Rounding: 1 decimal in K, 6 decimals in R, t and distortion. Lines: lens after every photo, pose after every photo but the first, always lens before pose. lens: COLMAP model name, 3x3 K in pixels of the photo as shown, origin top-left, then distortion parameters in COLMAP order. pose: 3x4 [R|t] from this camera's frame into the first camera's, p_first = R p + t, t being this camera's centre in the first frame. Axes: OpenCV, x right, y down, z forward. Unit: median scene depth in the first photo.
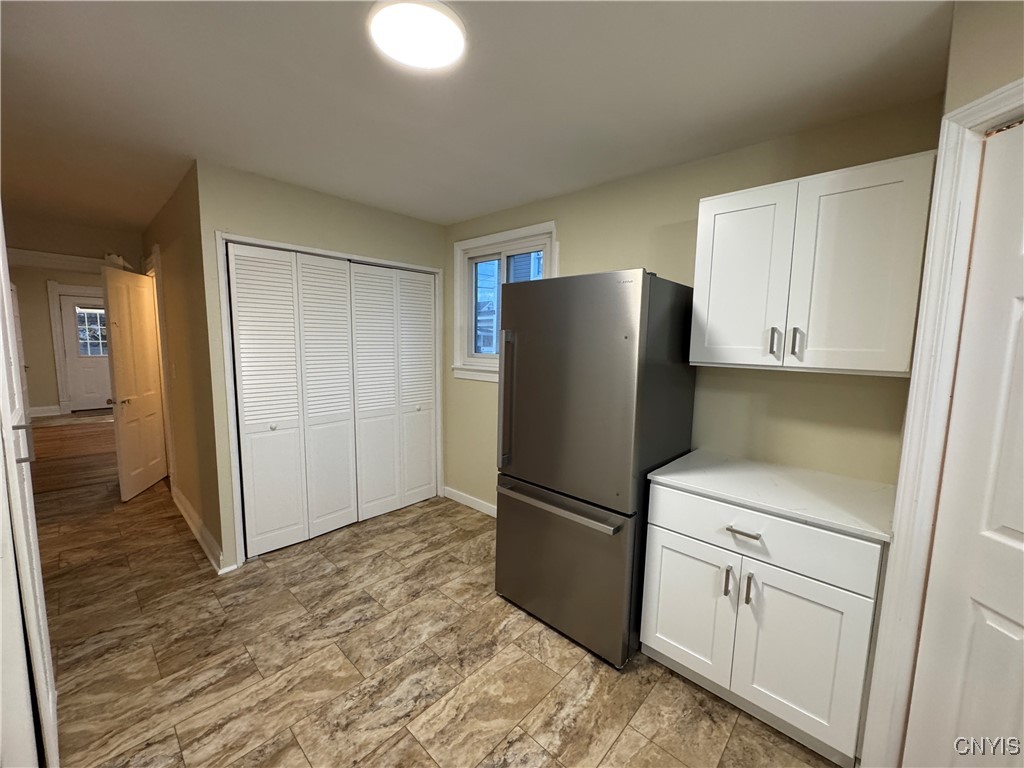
lens RADIAL K [[413.1, 0, 512.0], [0, 413.1, 384.0], [0, 0, 1]] dist [-0.000561, 0.000244]
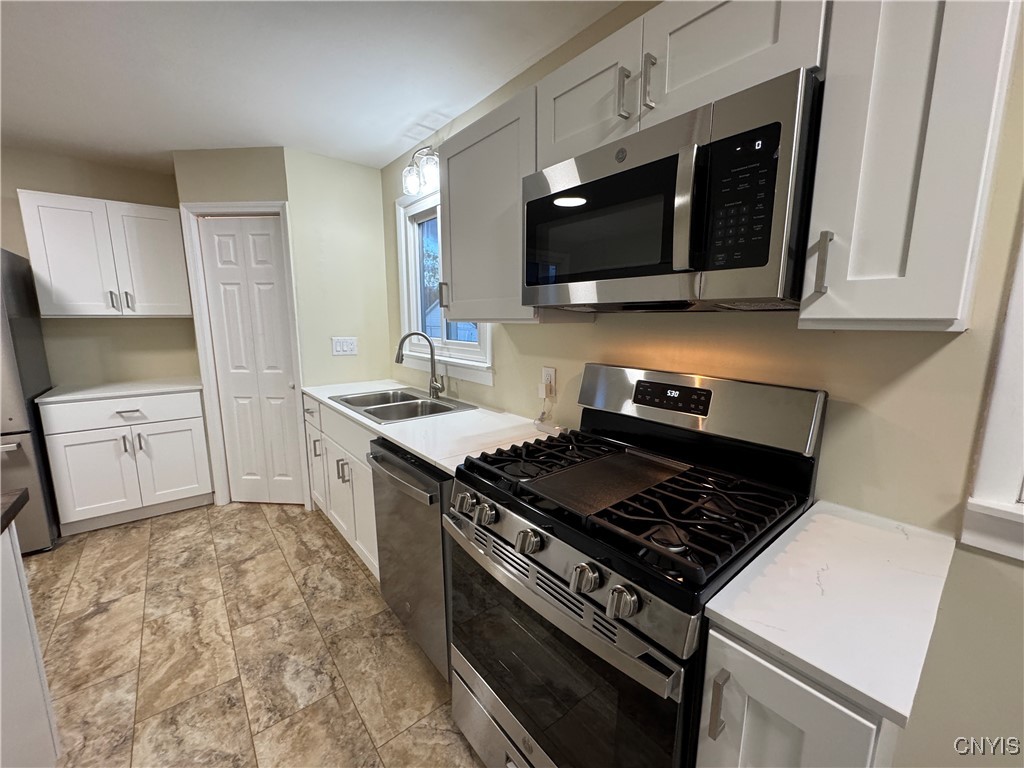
lens RADIAL K [[406.8, 0, 512.0], [0, 406.8, 384.0], [0, 0, 1]] dist [-0.007022, 0.000298]
pose [[0.135694, -0.181197, 0.974040, -0.780834], [0.110577, 0.979761, 0.166857, 0.133407], [-0.984561, 0.085065, 0.152984, -0.780474]]
